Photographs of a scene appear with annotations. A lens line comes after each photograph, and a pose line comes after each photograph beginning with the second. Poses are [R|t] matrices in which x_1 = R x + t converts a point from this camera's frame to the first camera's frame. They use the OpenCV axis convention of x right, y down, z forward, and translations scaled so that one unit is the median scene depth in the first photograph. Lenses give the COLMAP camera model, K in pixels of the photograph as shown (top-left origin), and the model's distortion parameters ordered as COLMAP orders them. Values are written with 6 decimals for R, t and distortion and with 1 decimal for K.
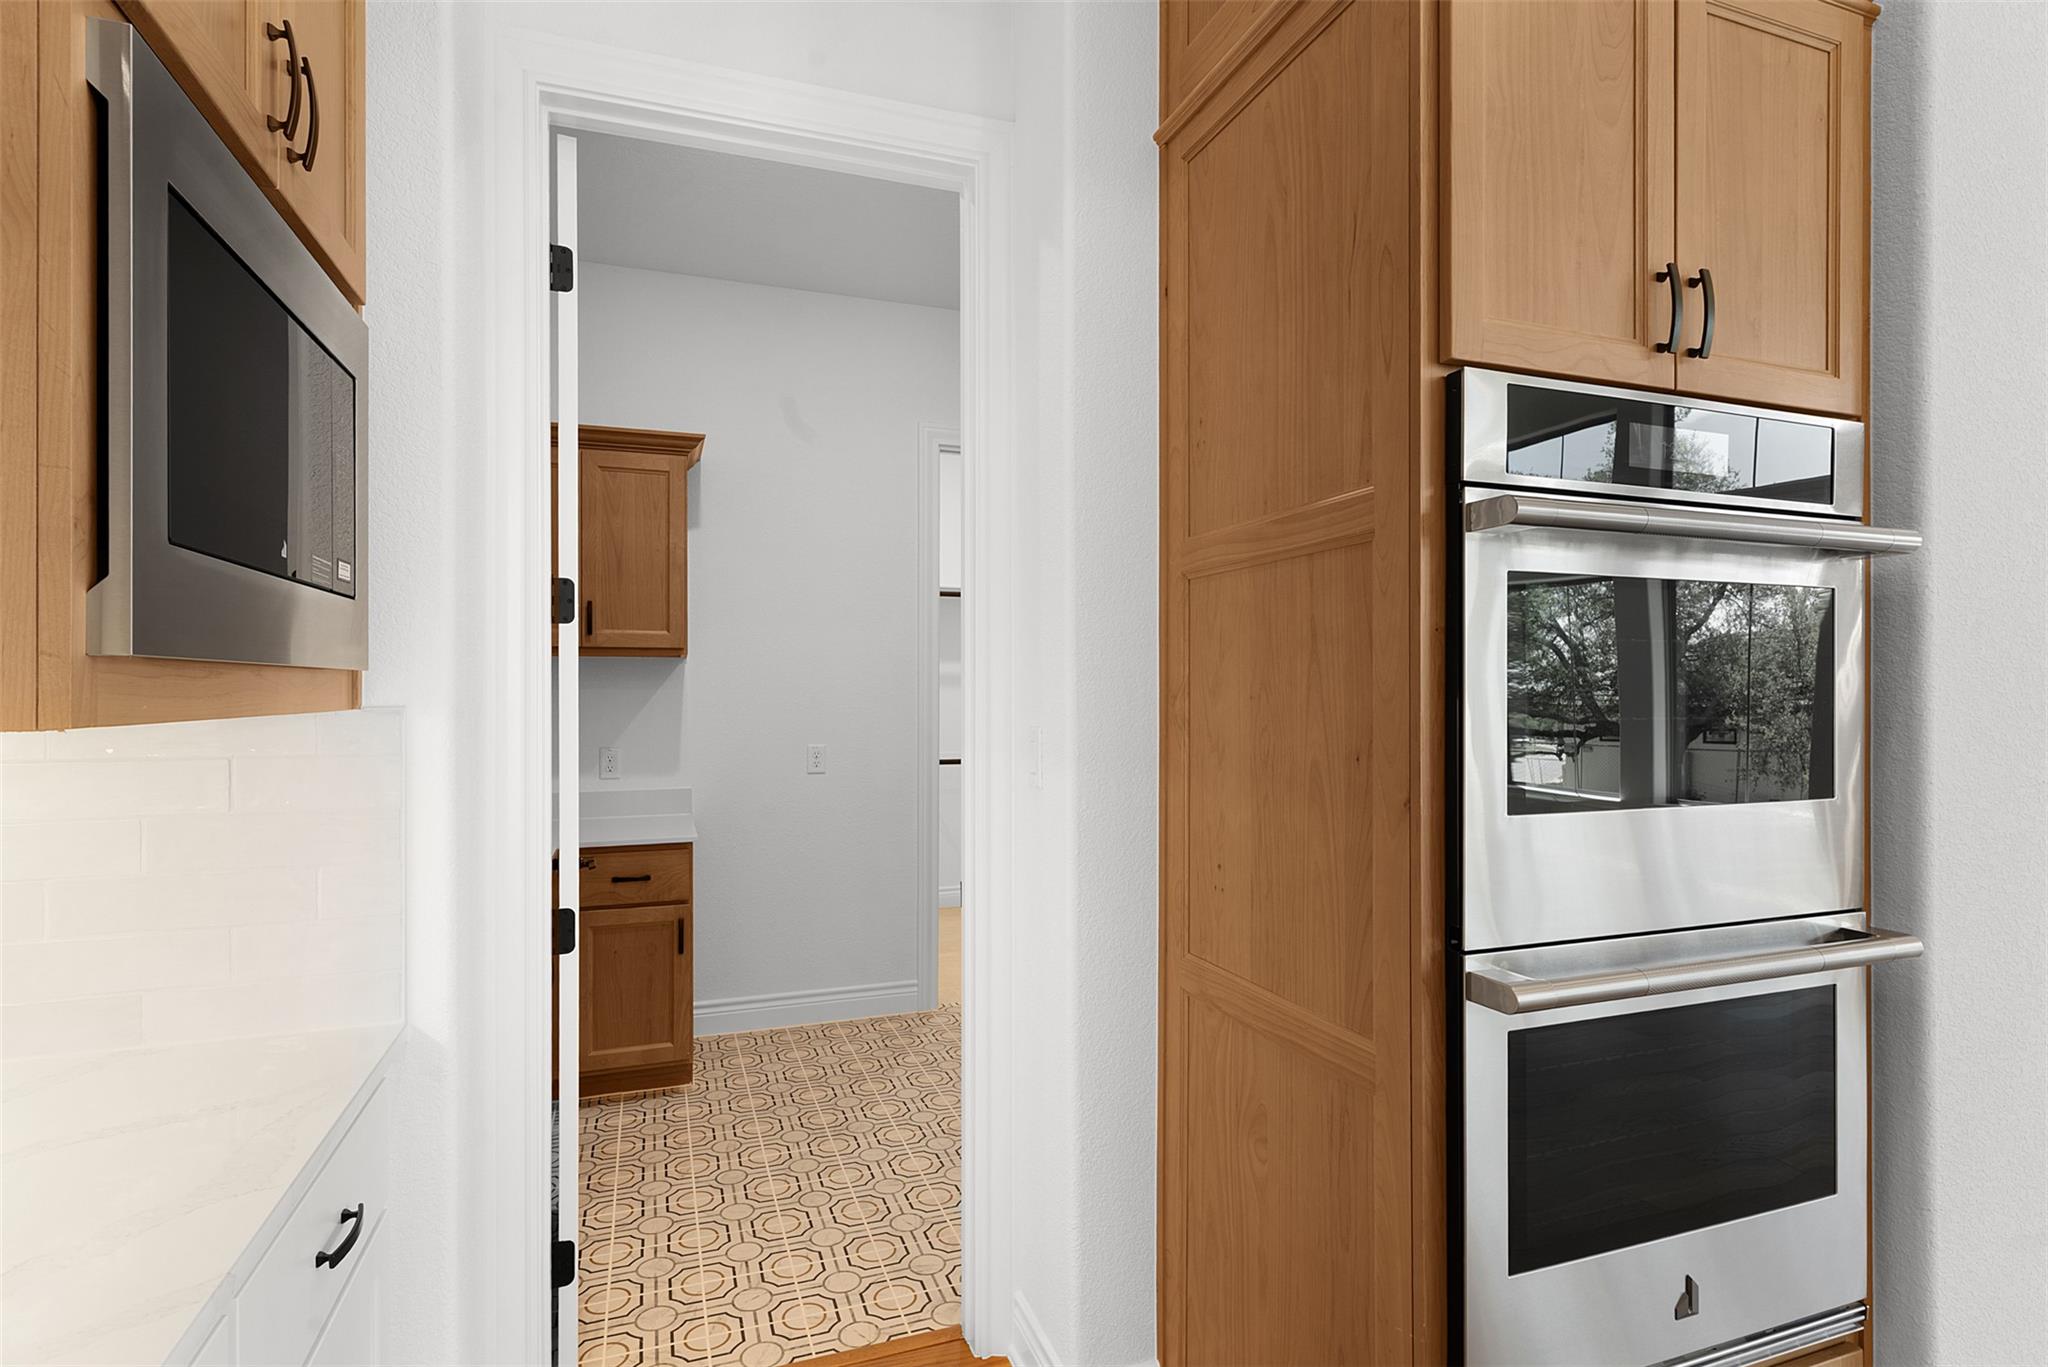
lens RADIAL K [[1000.0, 0, 1012.6], [0, 1000.0, 694.3], [0, 0, 1]] dist [0.003398, -0.000268]
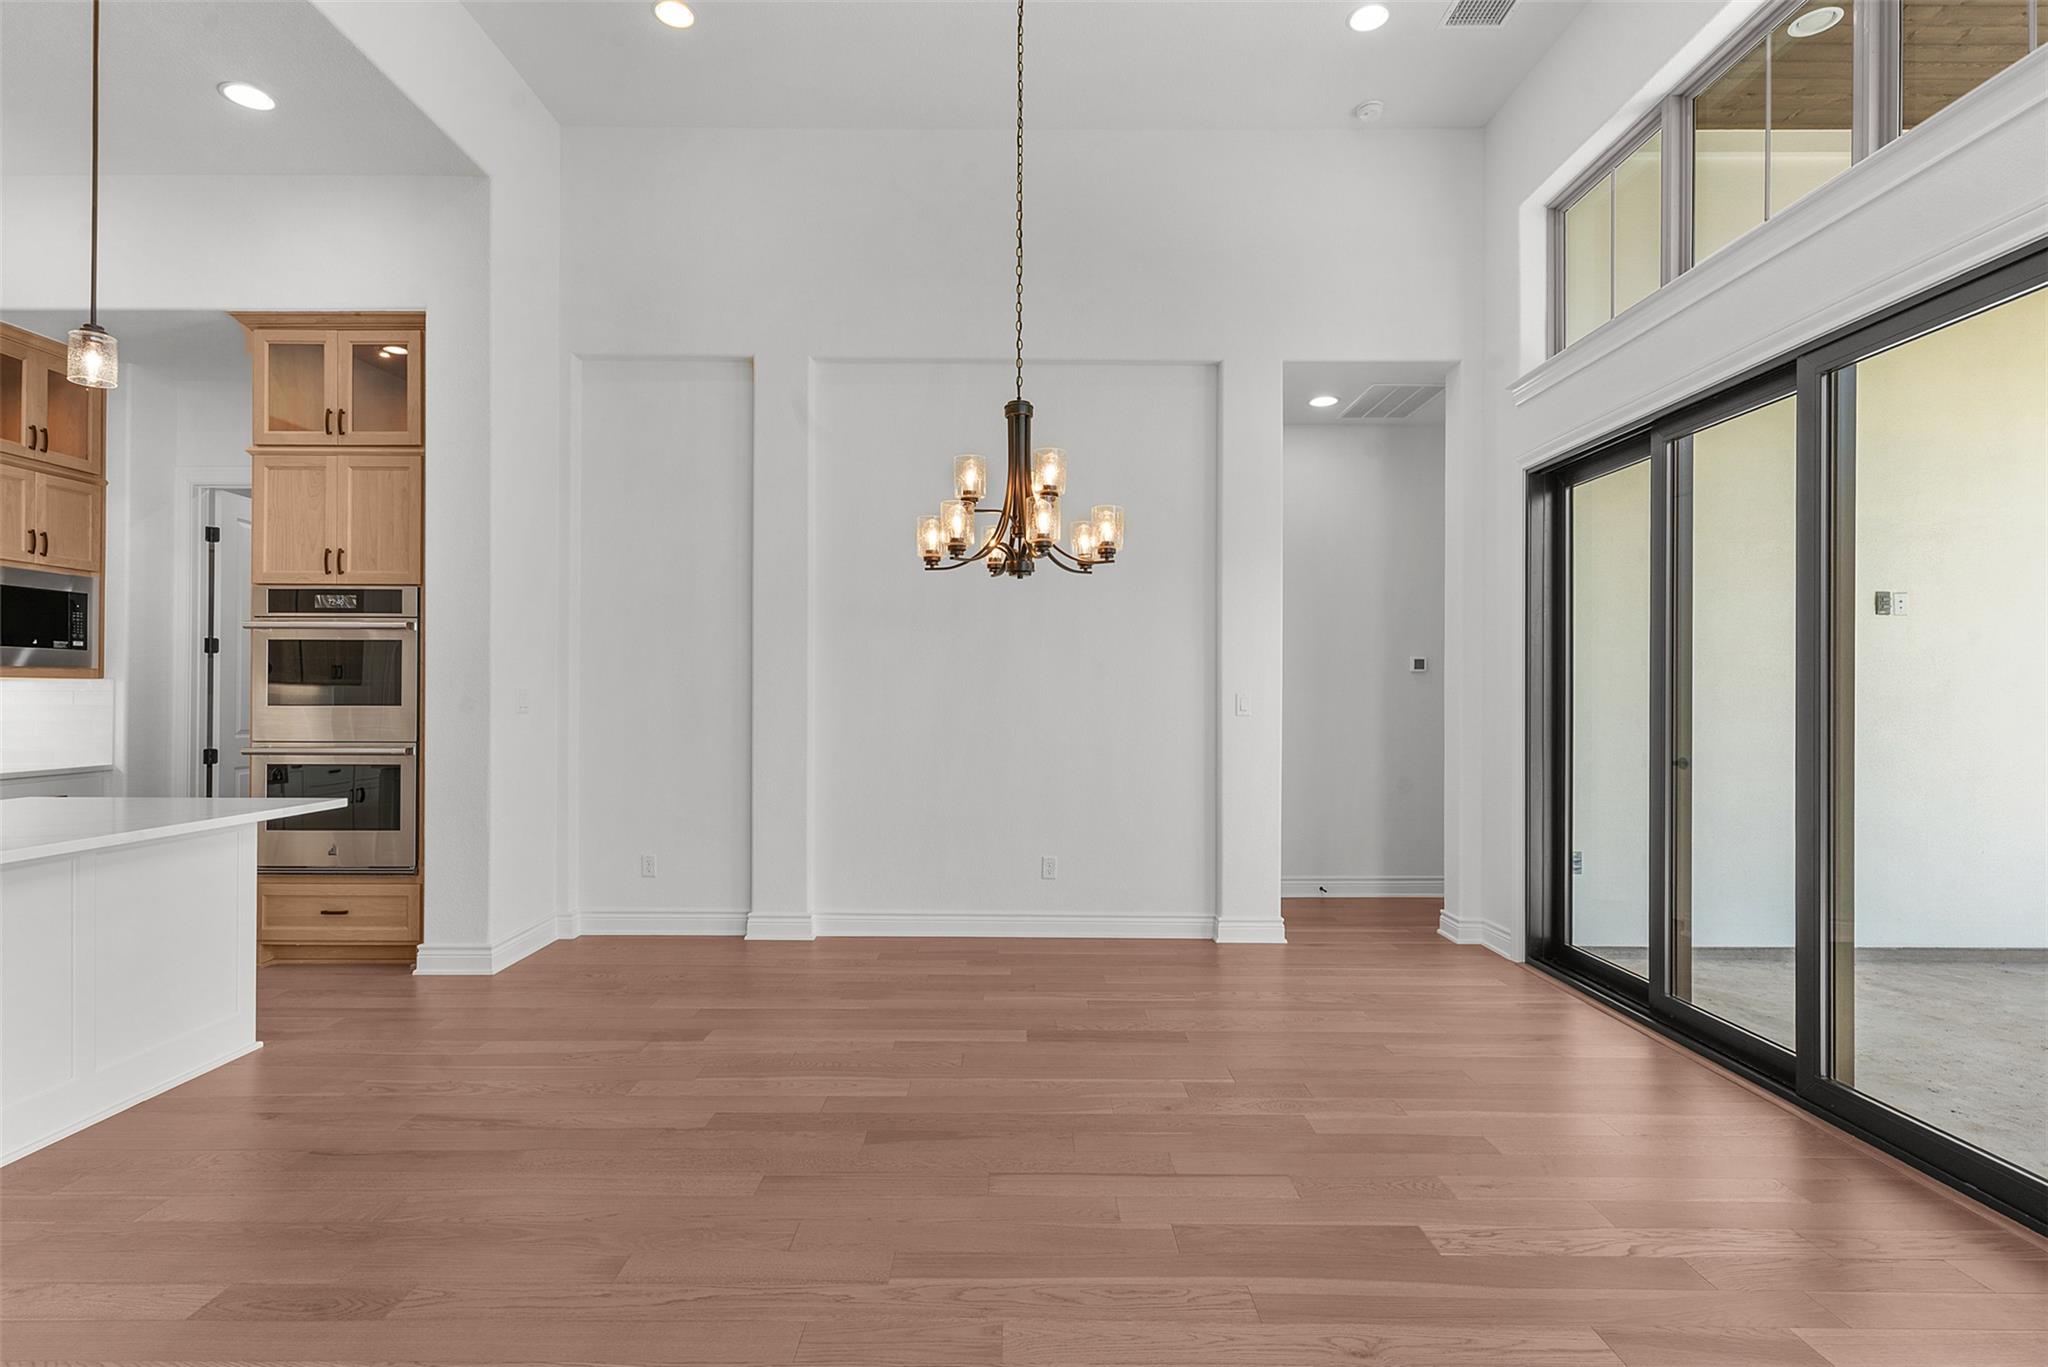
lens RADIAL K [[1000.0, 0, 1024.3], [0, 1000.0, 688.8], [0, 0, 1]] dist [0.003398, -0.000268]
pose [[0.943983, -0.000130, -0.329994, 1.670585], [-0.002270, 0.999974, -0.006888, 0.030834], [0.329986, 0.007252, 0.943958, -0.601147]]
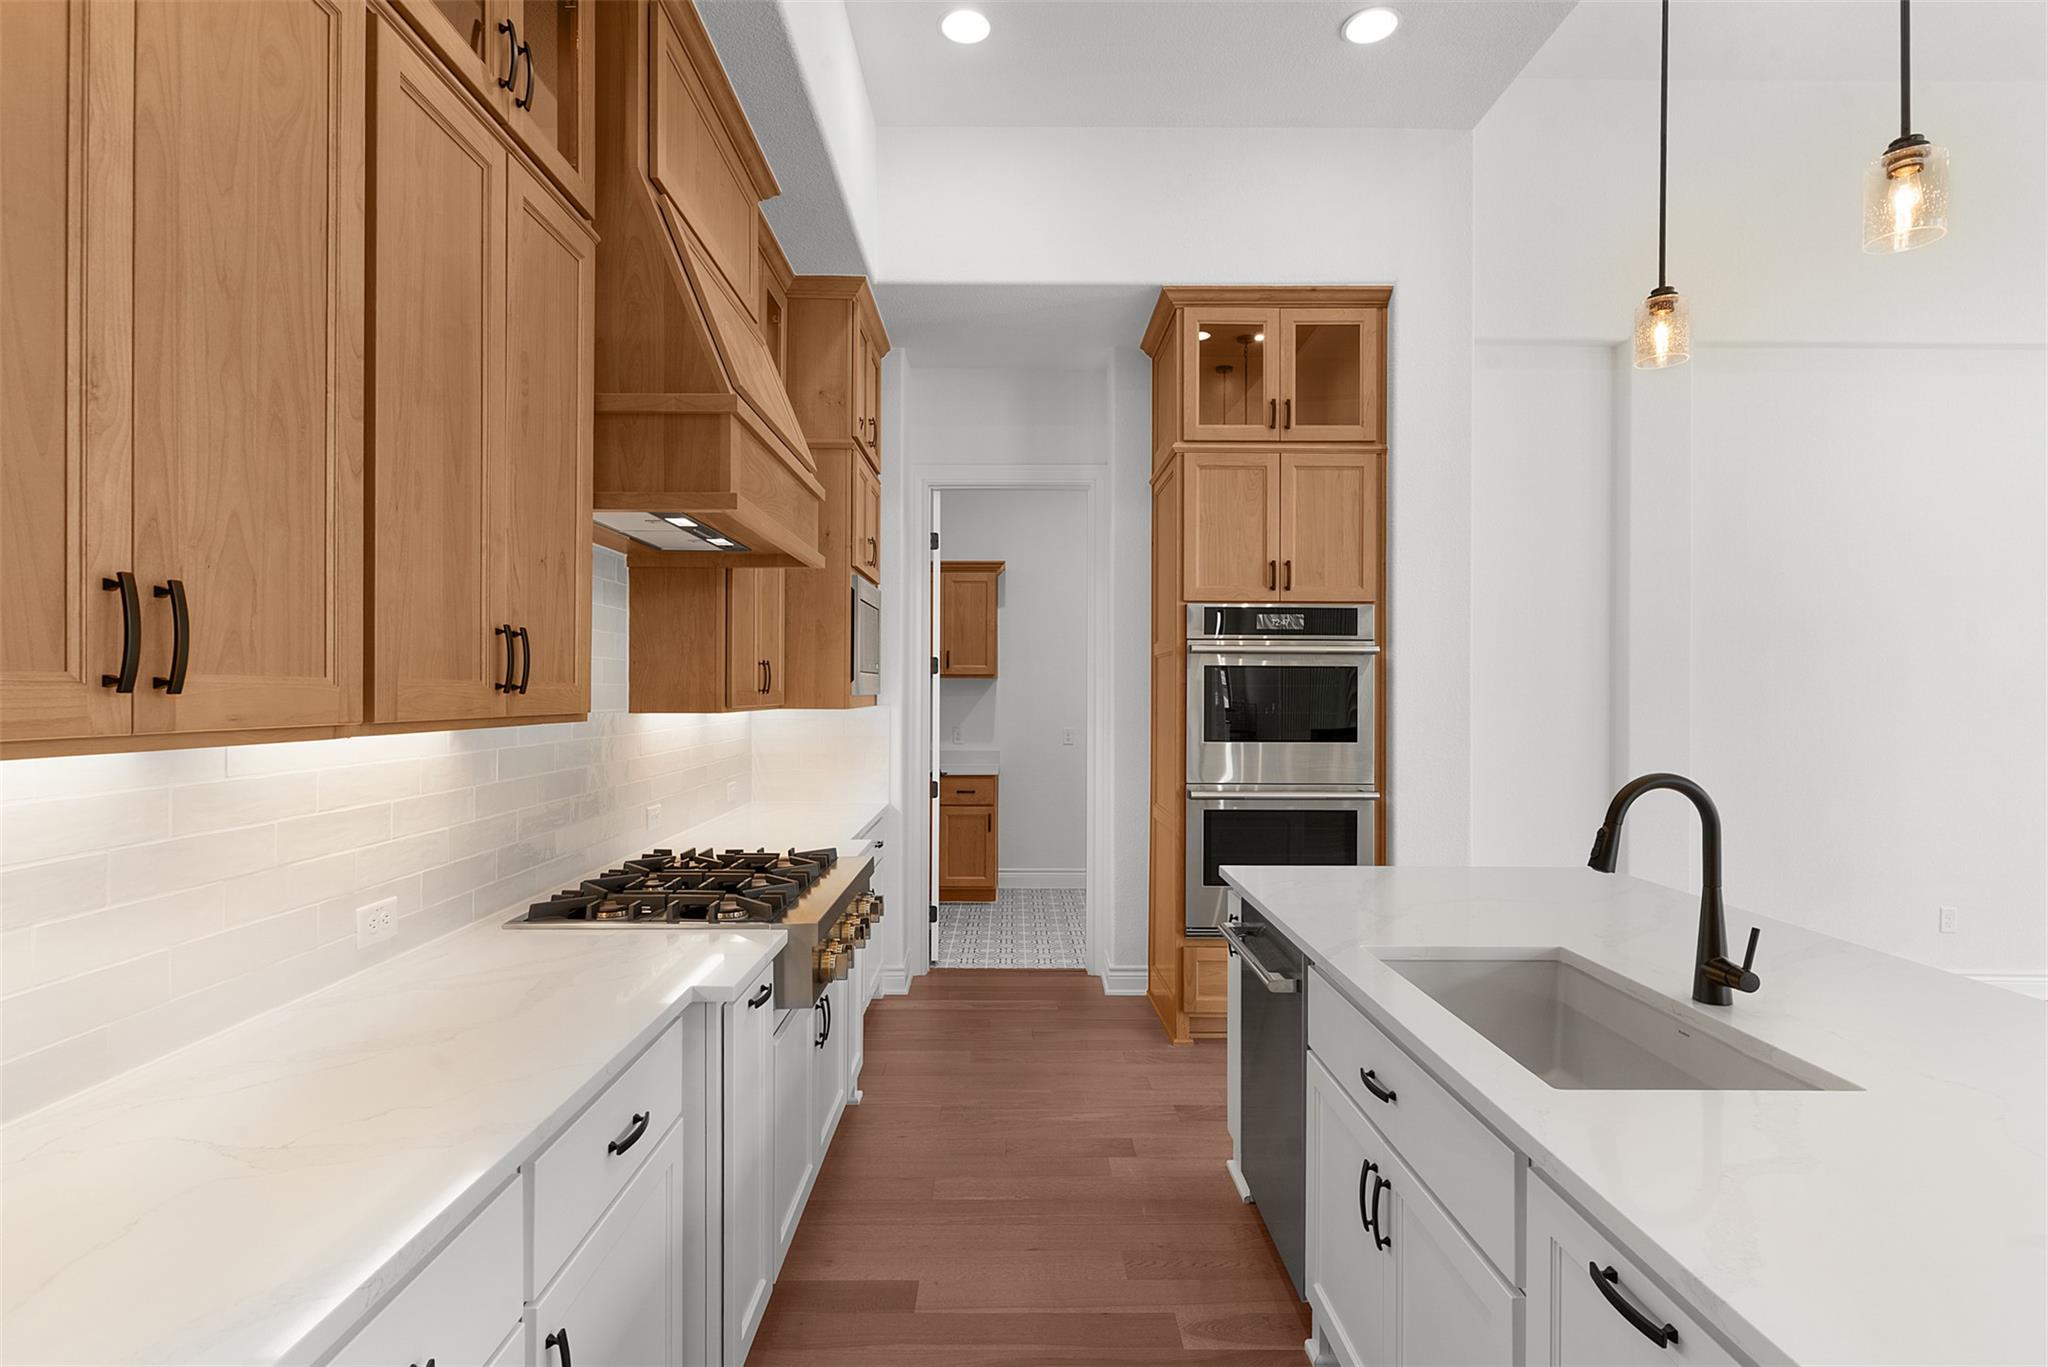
lens RADIAL K [[1000.0, 0, 1026.8], [0, 1000.0, 688.3], [0, 0, 1]] dist [0.003398, -0.000268]
pose [[0.945566, 0.000038, -0.325429, 0.382875], [-0.002386, 0.999974, -0.006816, -0.009846], [0.325421, 0.007222, 0.945542, -0.845557]]
